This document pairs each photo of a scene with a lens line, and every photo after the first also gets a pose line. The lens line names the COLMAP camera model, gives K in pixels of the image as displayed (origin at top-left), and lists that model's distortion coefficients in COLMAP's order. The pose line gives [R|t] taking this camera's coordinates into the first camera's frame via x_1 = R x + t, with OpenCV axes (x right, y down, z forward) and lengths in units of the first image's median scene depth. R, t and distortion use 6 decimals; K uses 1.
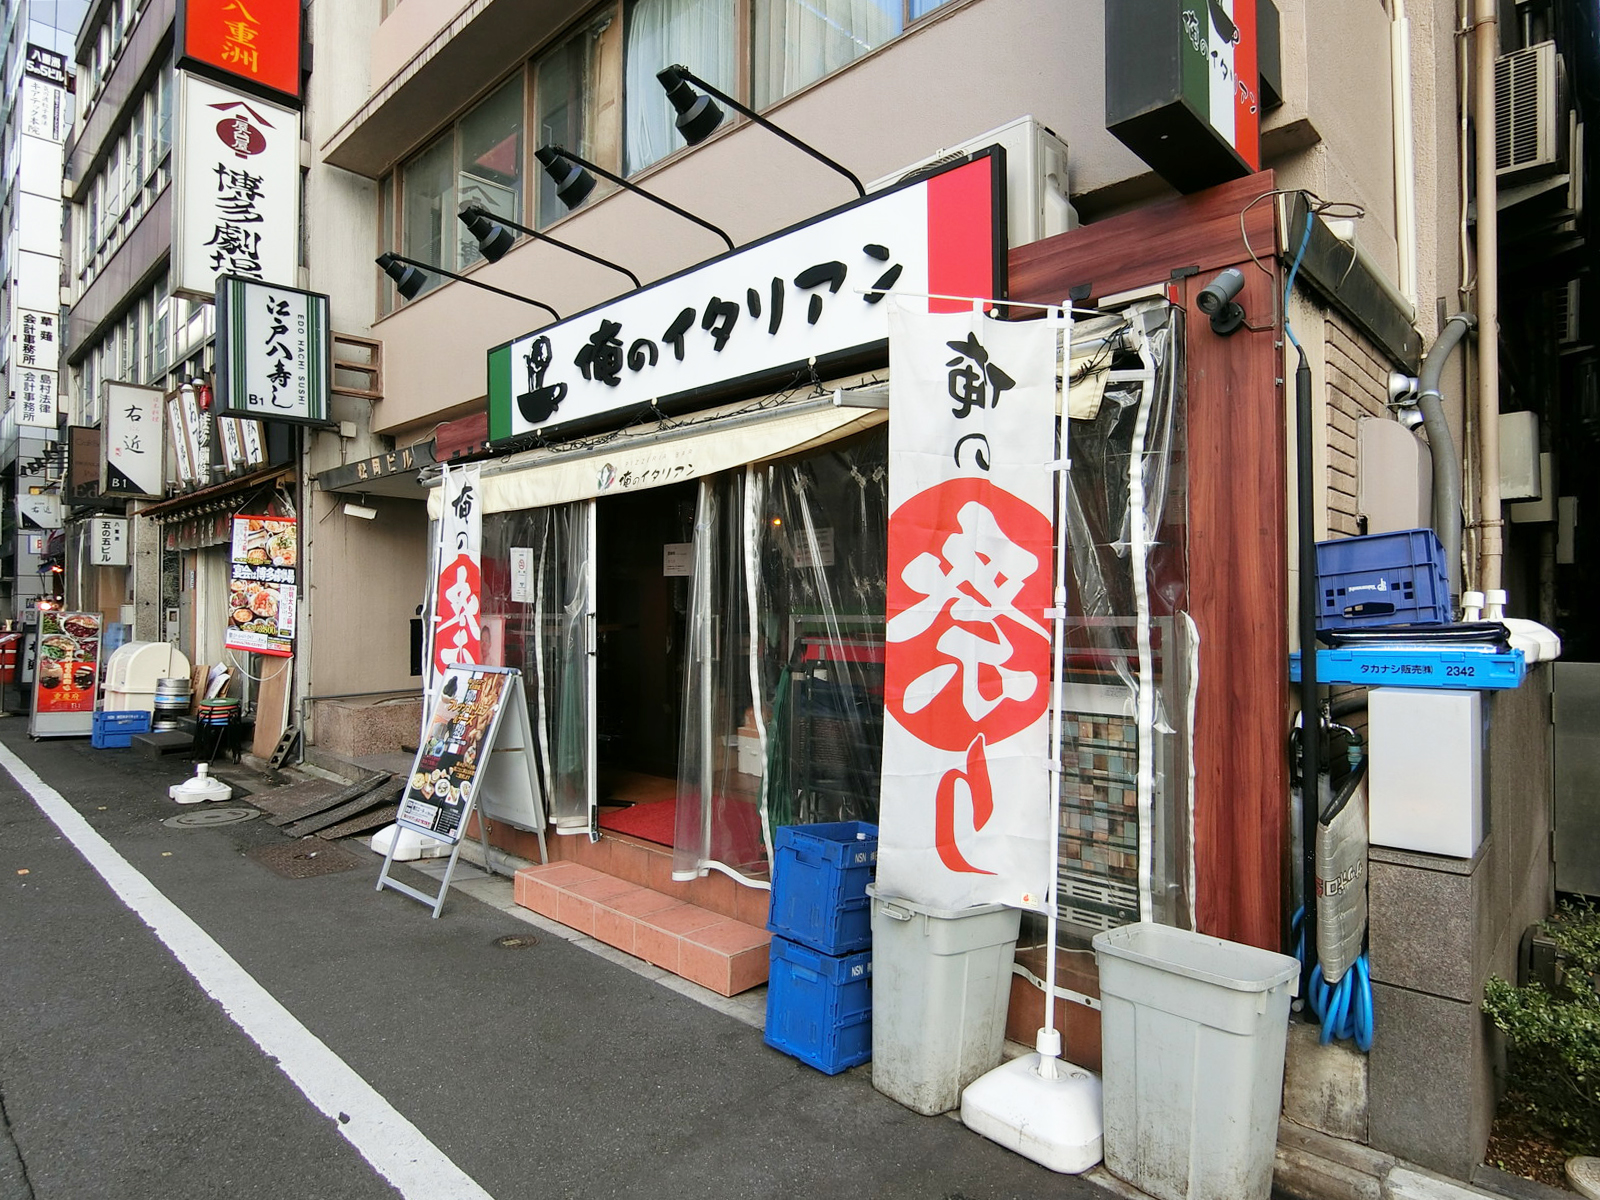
lens RADIAL K [[905.8, 0, 800.0], [0, 905.8, 600.0], [0, 0, 1]] dist [-0.022197, -0.000339]
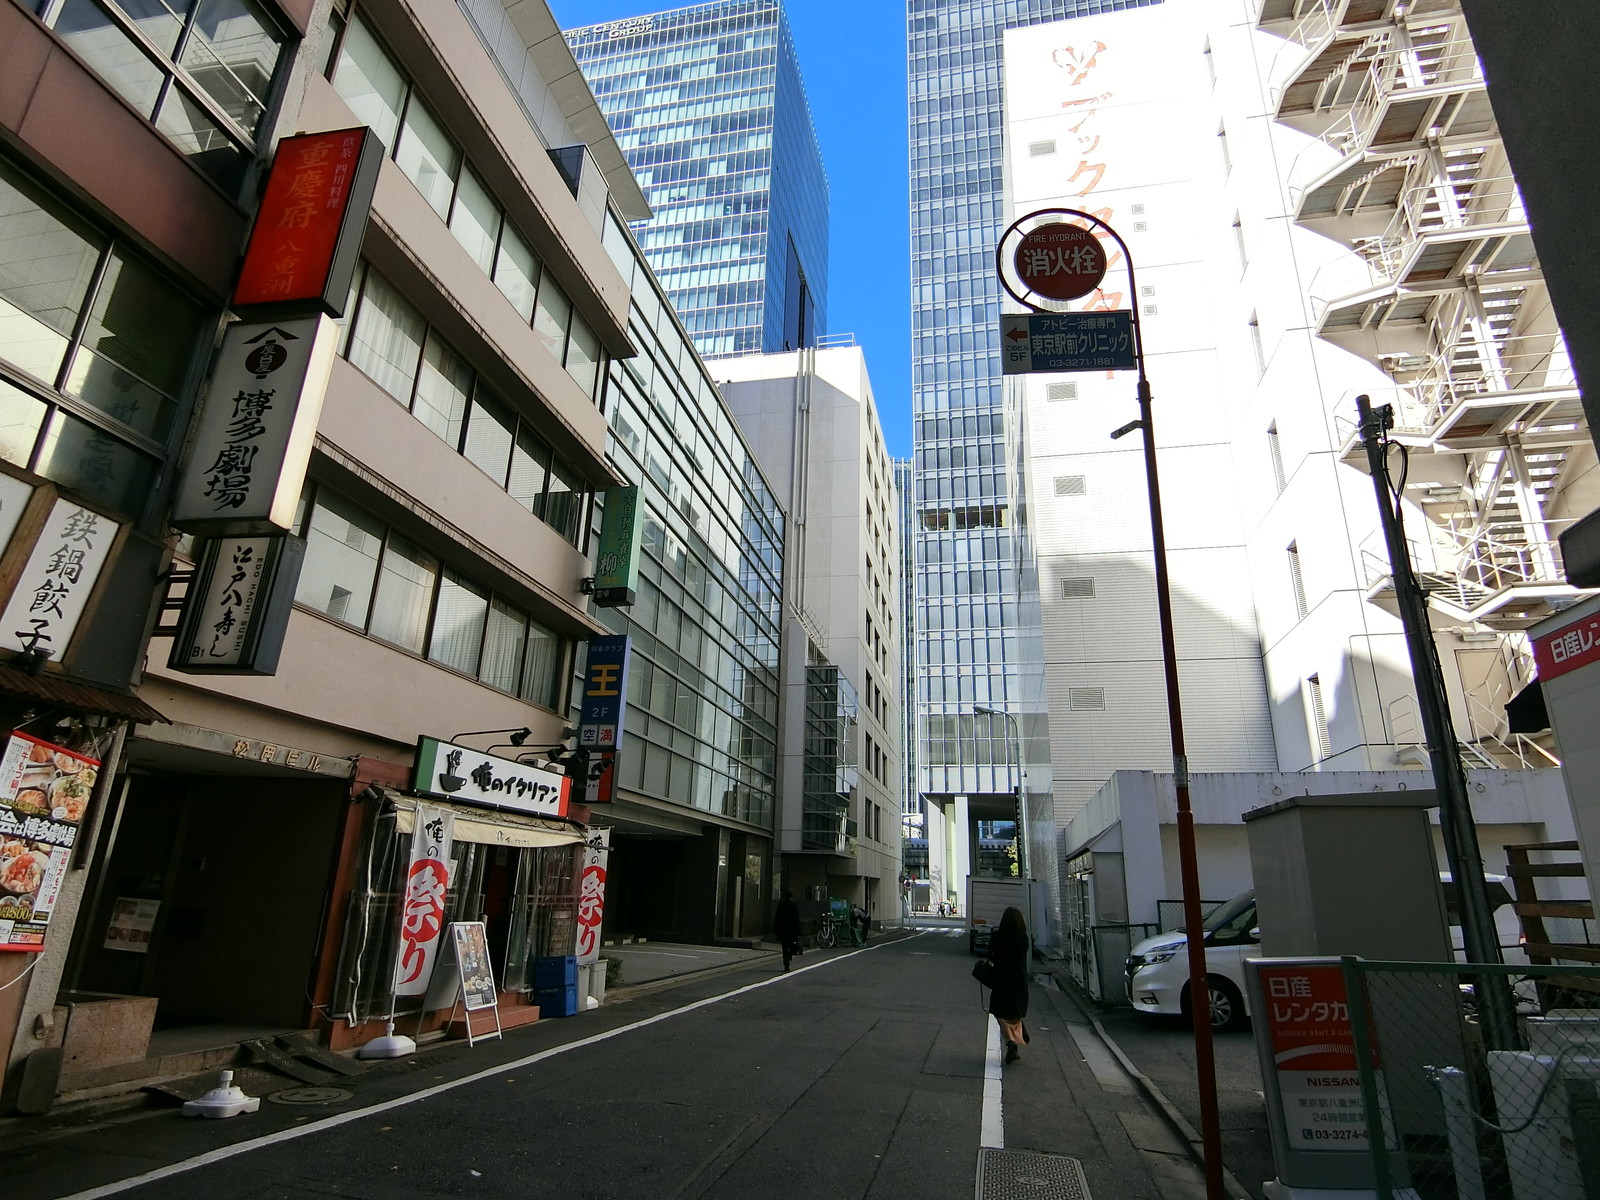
lens RADIAL K [[905.8, 0, 800.0], [0, 905.8, 600.0], [0, 0, 1]] dist [-0.022197, -0.000339]
pose [[-0.510941, 0.249387, 0.822645, -1.590133], [-0.043393, 0.948289, -0.314428, -0.006516], [-0.858520, -0.196351, -0.473698, 0.900643]]
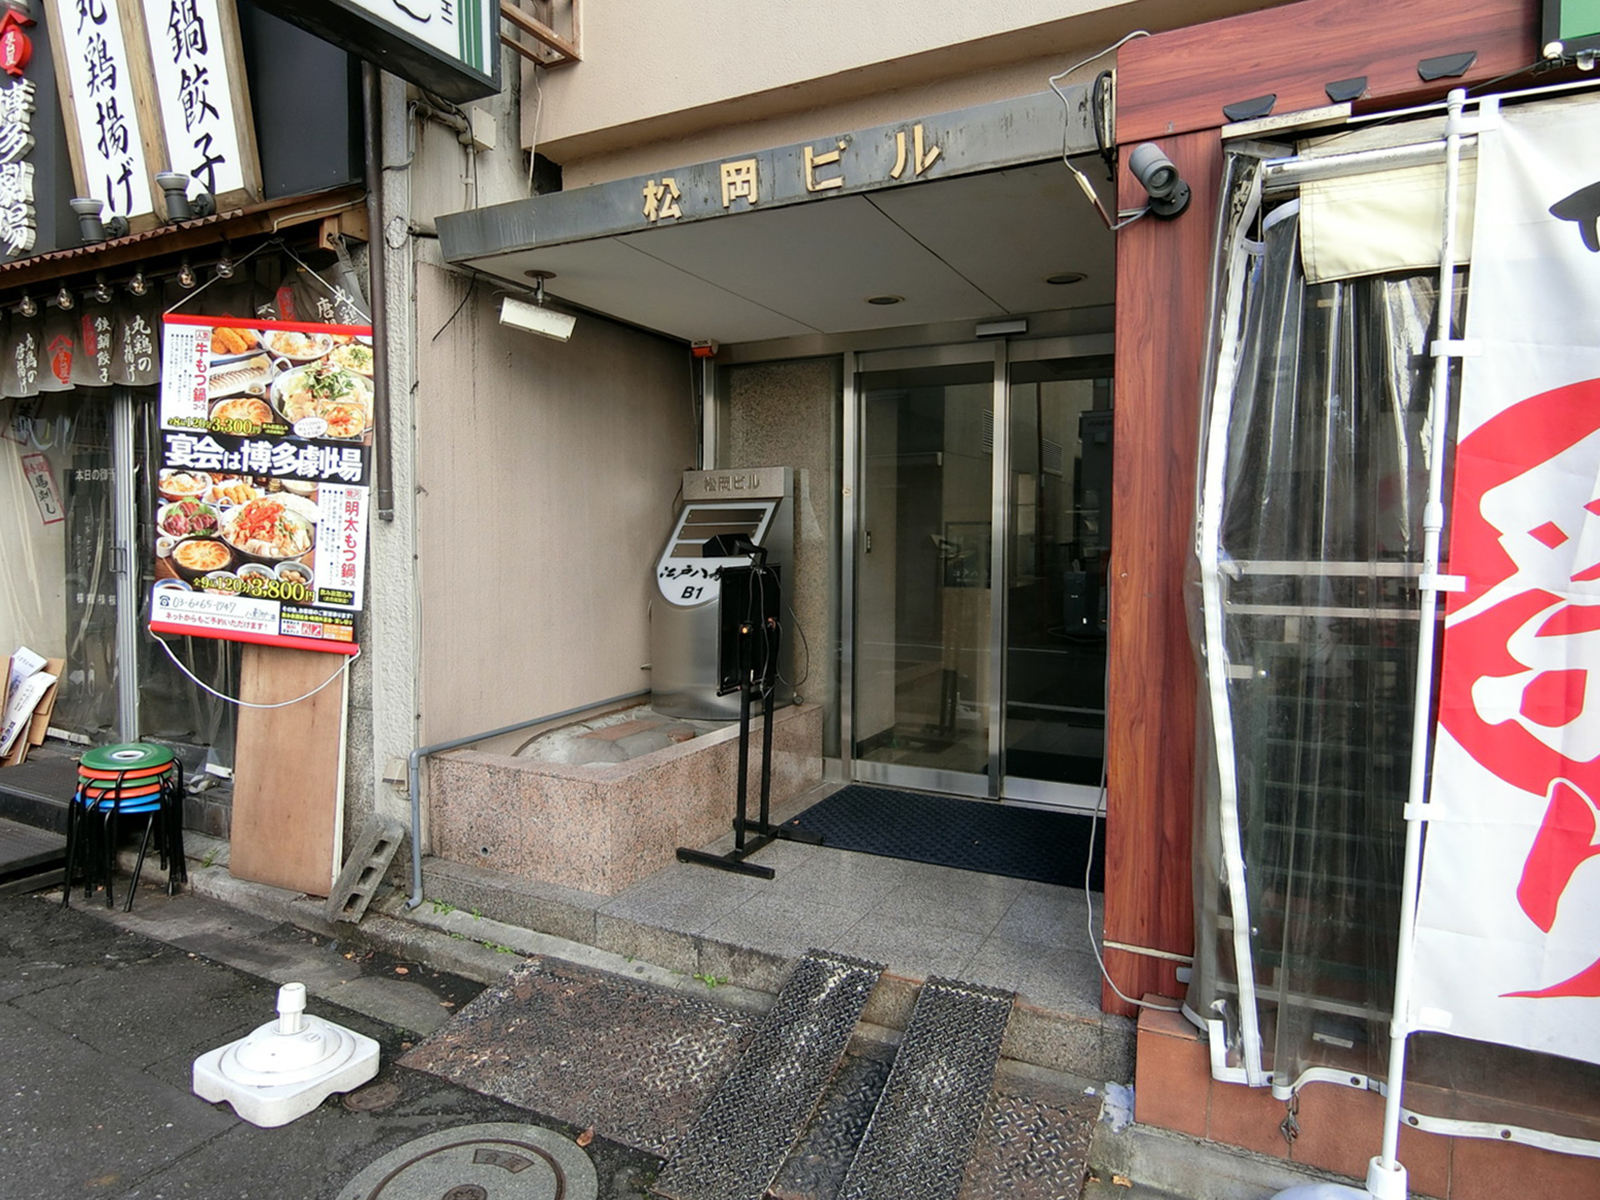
lens RADIAL K [[953.2, 0, 800.0], [0, 953.2, 600.0], [0, 0, 1]] dist [-0.014610, -0.002076]
pose [[0.962313, -0.006202, 0.271873, -0.502532], [-0.012211, 0.997746, 0.065980, 0.005557], [-0.271670, -0.066813, 0.960069, 0.526489]]
